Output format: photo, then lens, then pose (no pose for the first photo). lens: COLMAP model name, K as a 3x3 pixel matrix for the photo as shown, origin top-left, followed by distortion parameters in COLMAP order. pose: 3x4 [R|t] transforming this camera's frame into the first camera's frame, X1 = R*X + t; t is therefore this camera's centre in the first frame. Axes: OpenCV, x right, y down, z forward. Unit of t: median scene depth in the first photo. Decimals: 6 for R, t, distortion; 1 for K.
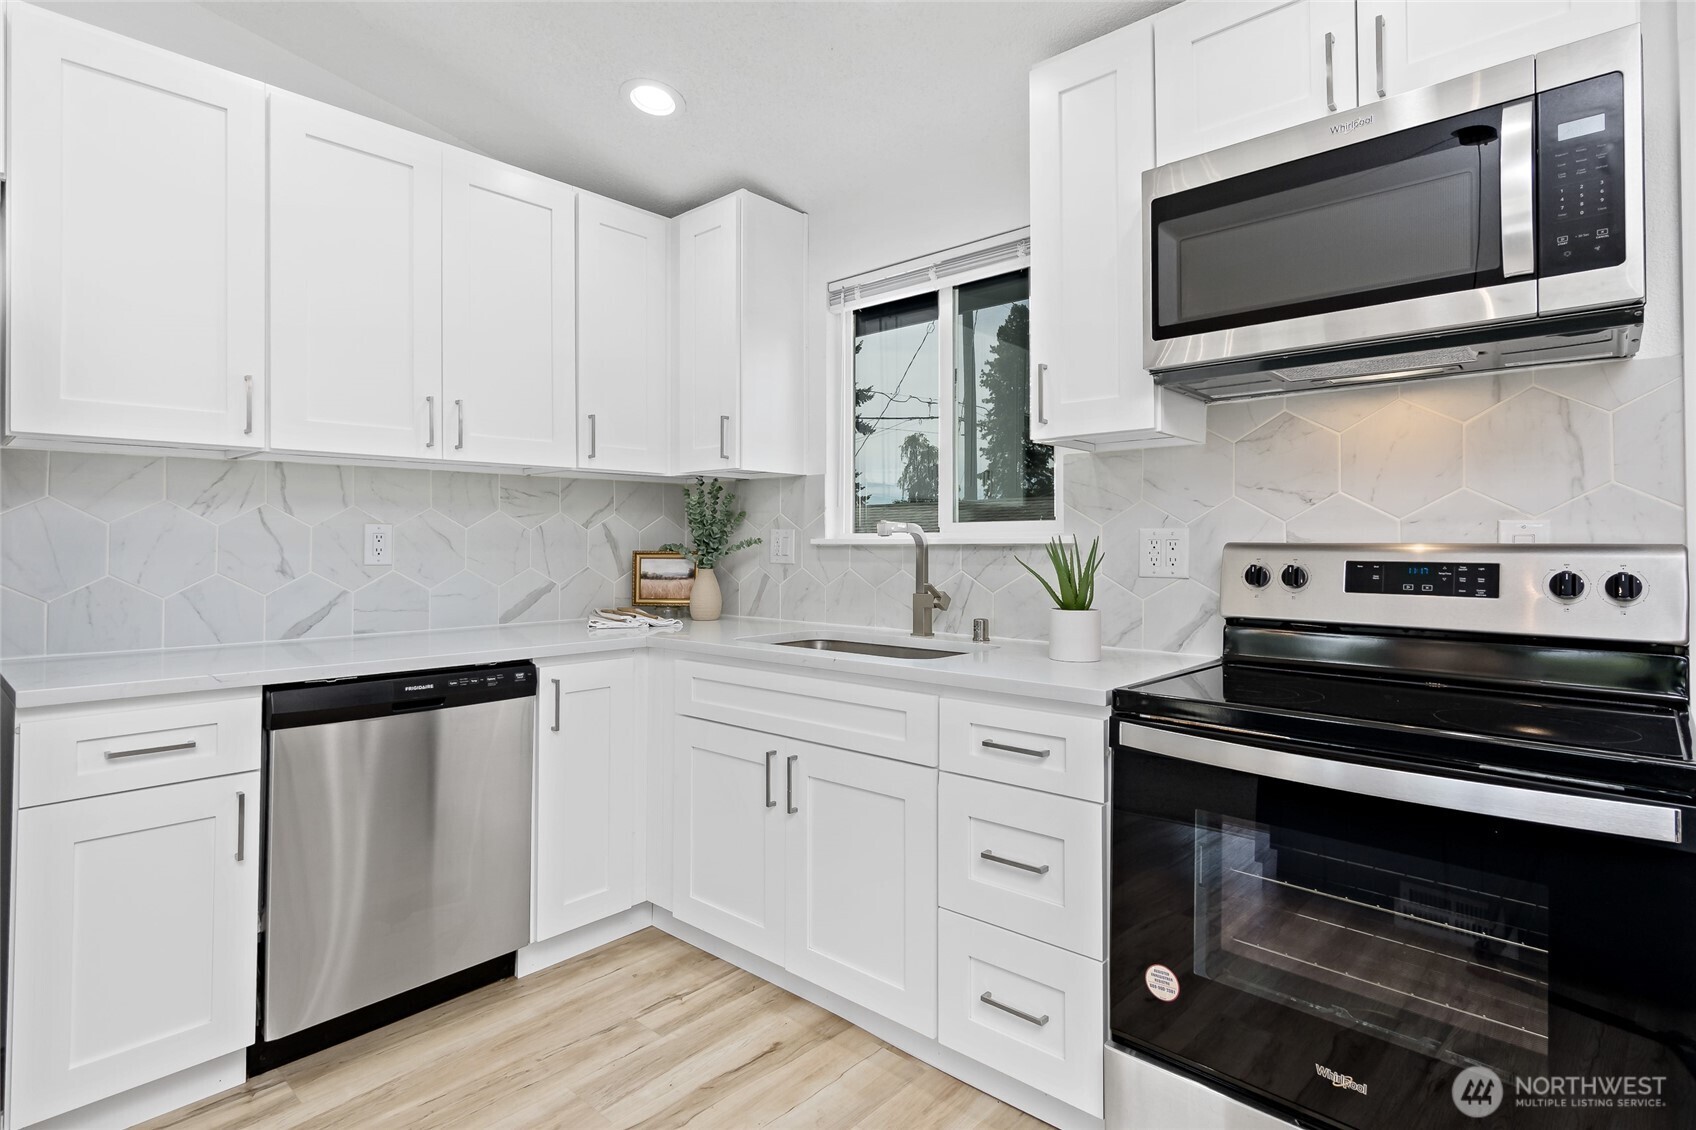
lens RADIAL K [[816.1, 0, 846.7], [0, 816.1, 526.9], [0, 0, 1]] dist [-0.007297, 0.002011]
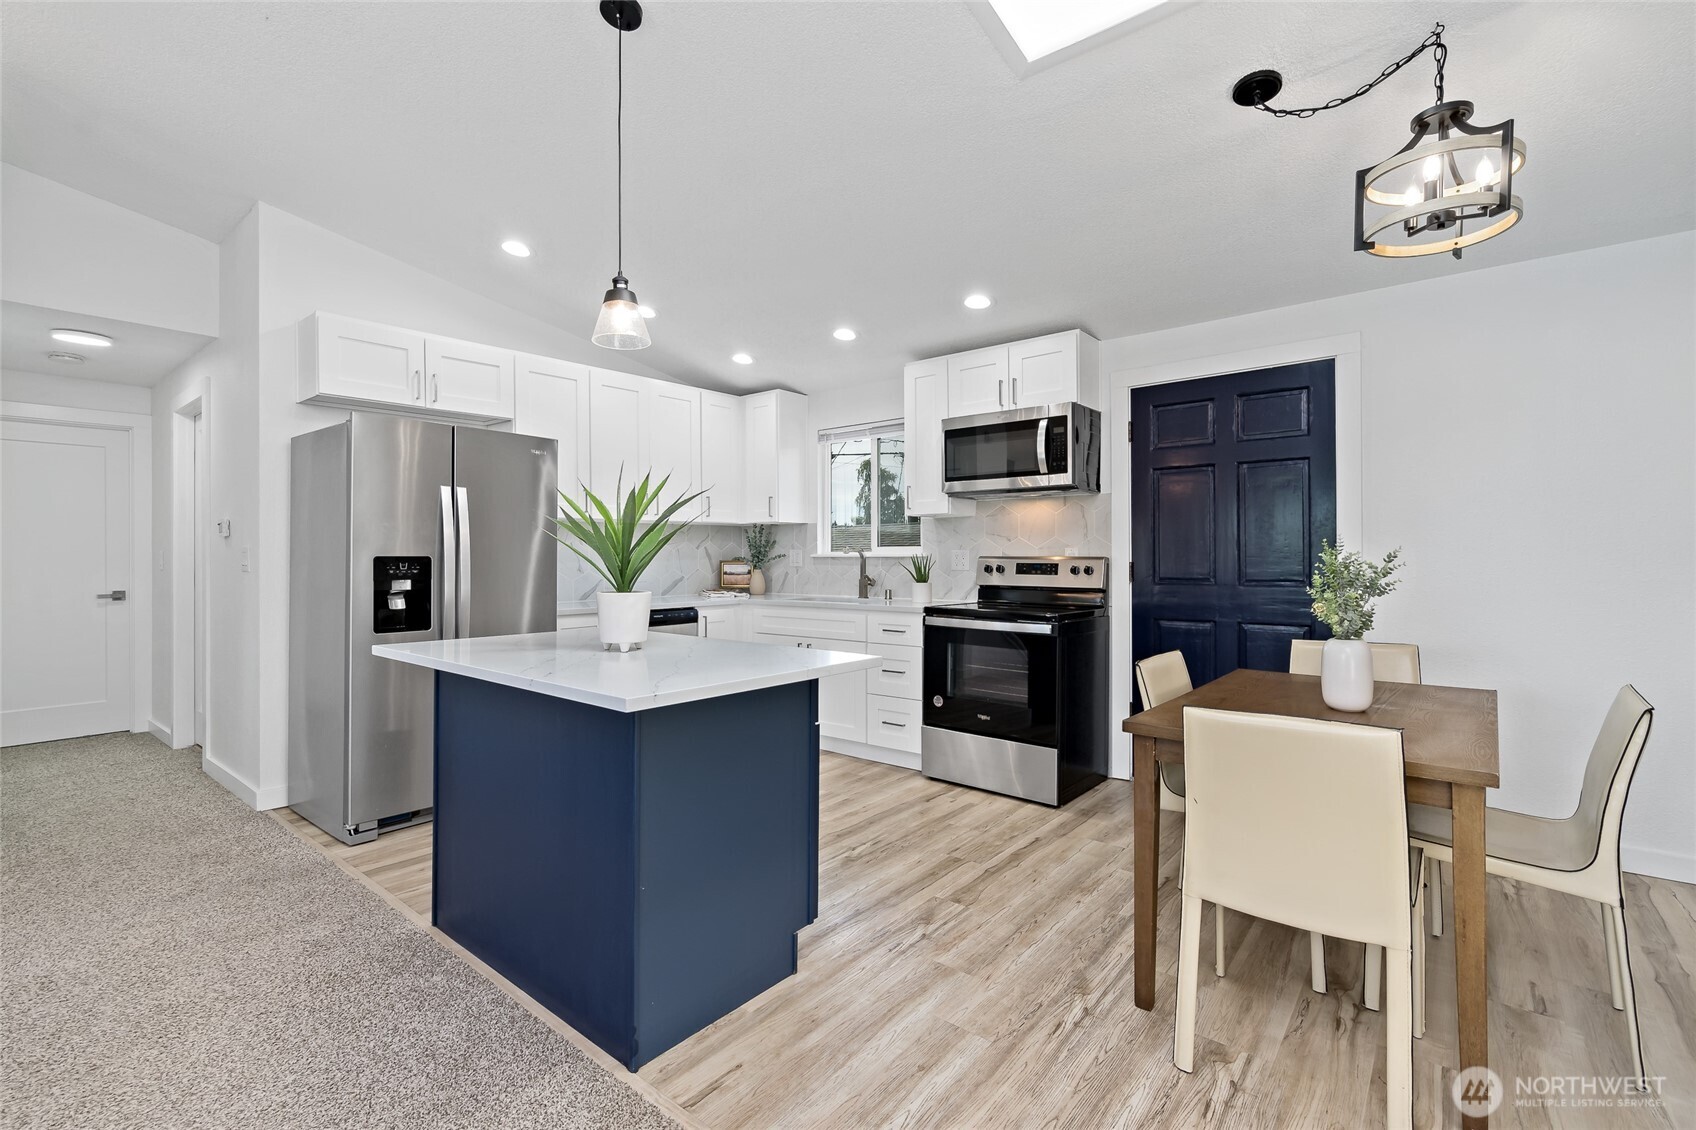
lens RADIAL K [[746.3, 0, 846.5], [0, 746.3, 556.9], [0, 0, 1]] dist [-0.005568, 0.000816]
pose [[0.998840, -0.004077, 0.047977, -0.059043], [0.002900, 0.999694, 0.024572, -0.033521], [-0.048062, -0.024405, 0.998546, -1.198265]]
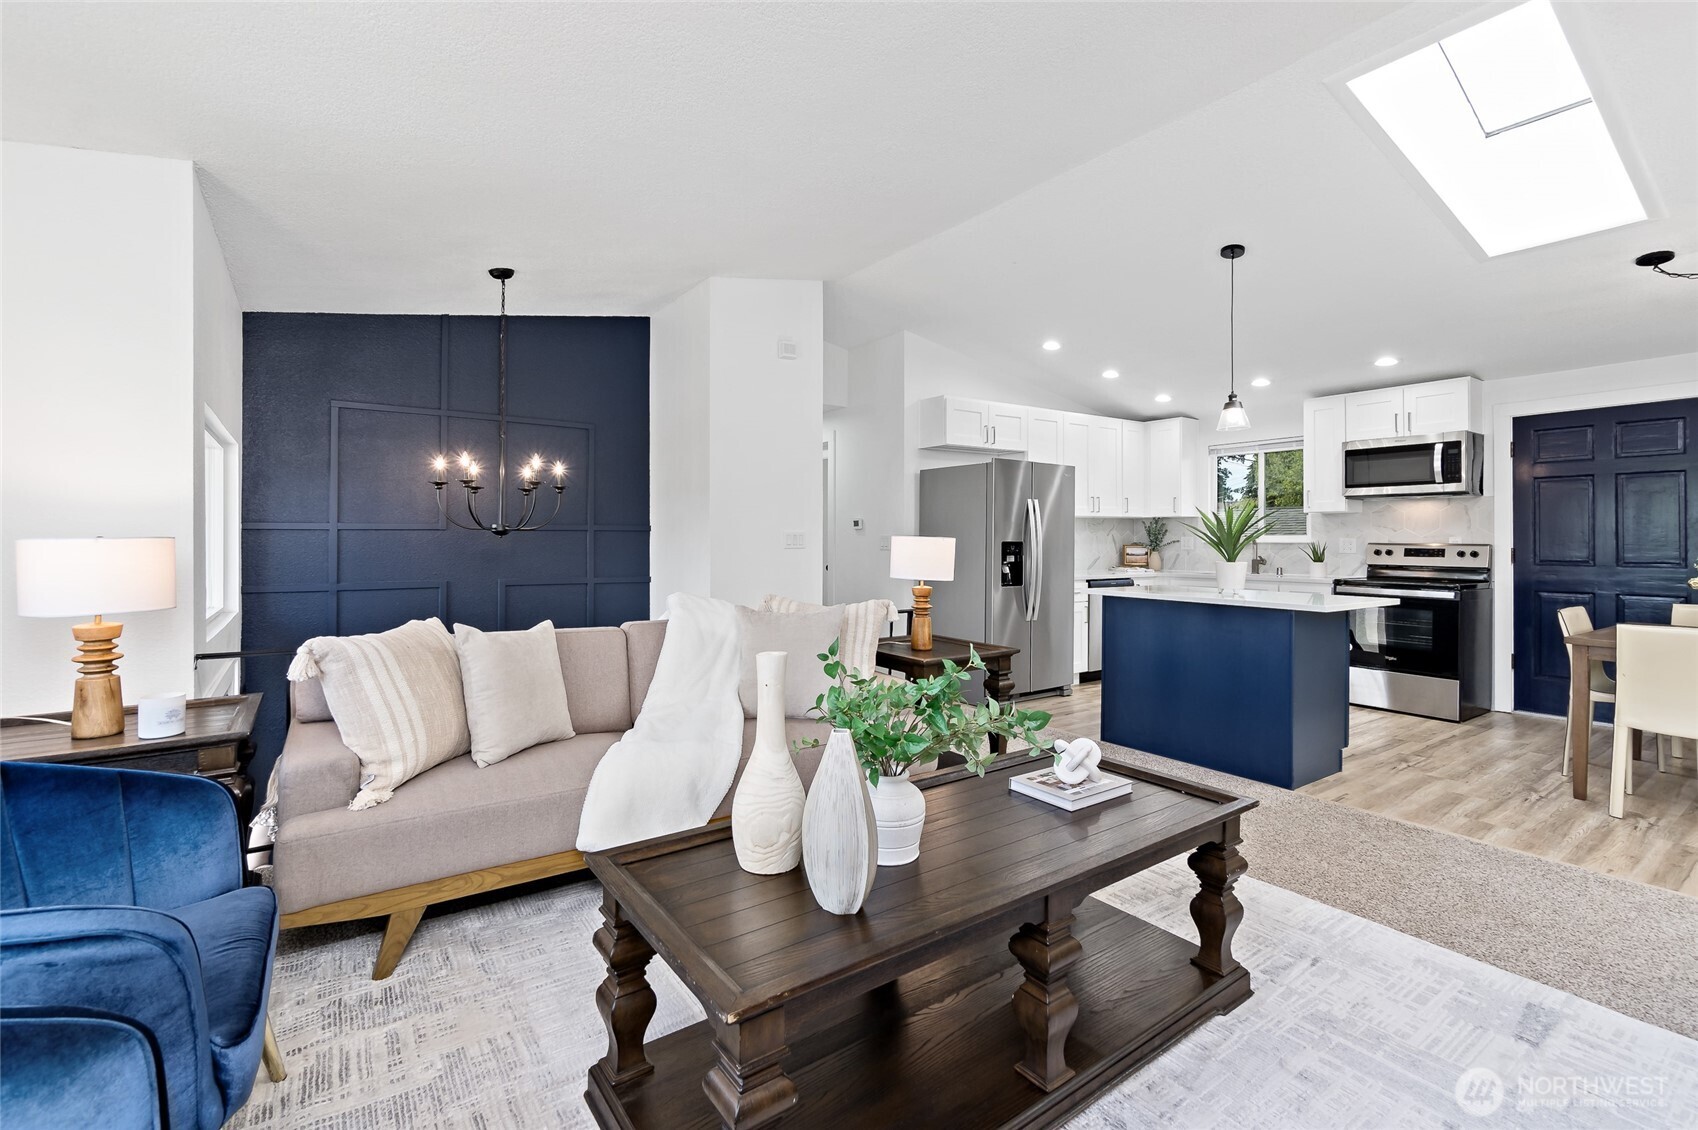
lens RADIAL K [[747.1, 0, 844.5], [0, 747.1, 536.7], [0, 0, 1]] dist [-0.005568, 0.000816]
pose [[0.975490, -0.000534, -0.220042, -0.891802], [0.005000, 0.999793, 0.019744, -0.070815], [0.219986, -0.020360, 0.975291, -2.280791]]
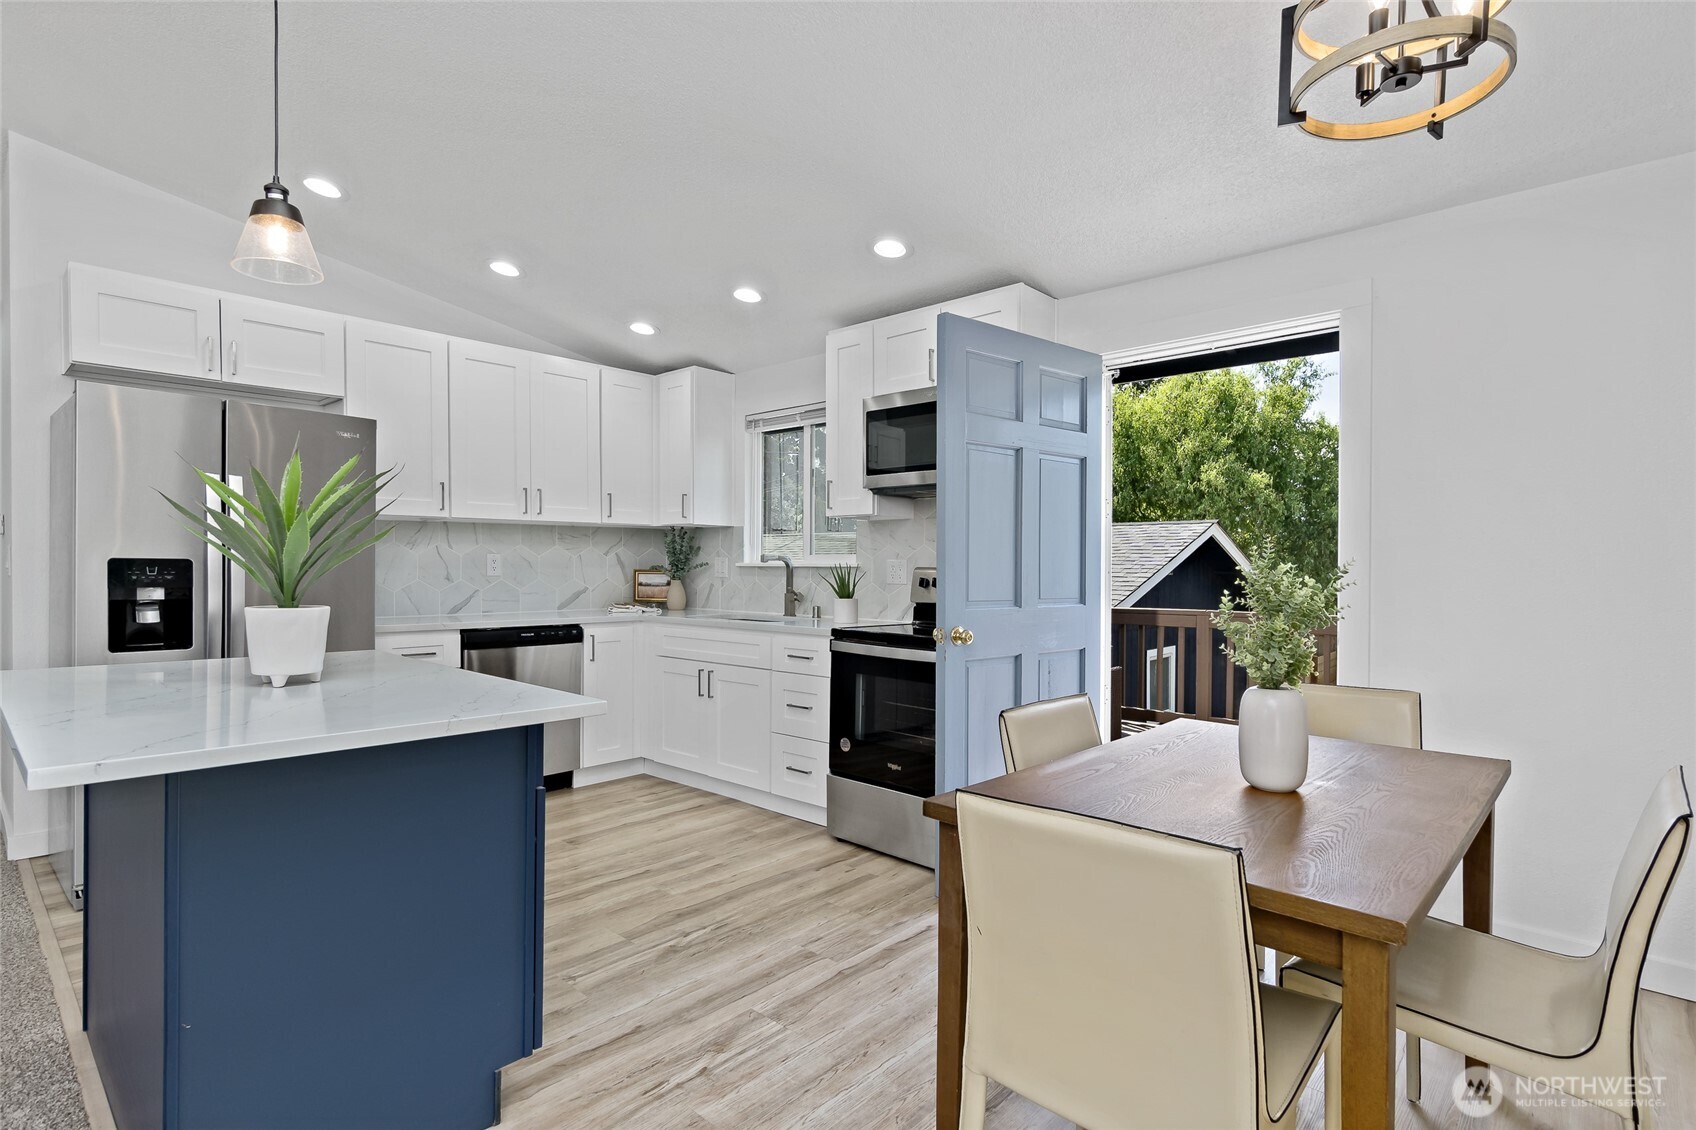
lens RADIAL K [[816.1, 0, 850.5], [0, 816.1, 577.6], [0, 0, 1]] dist [-0.007297, 0.002011]
pose [[0.999972, 0.007194, -0.001807, 0.275577], [-0.007124, 0.999315, 0.036318, -0.025837], [0.002067, -0.036304, 0.999339, -0.992874]]
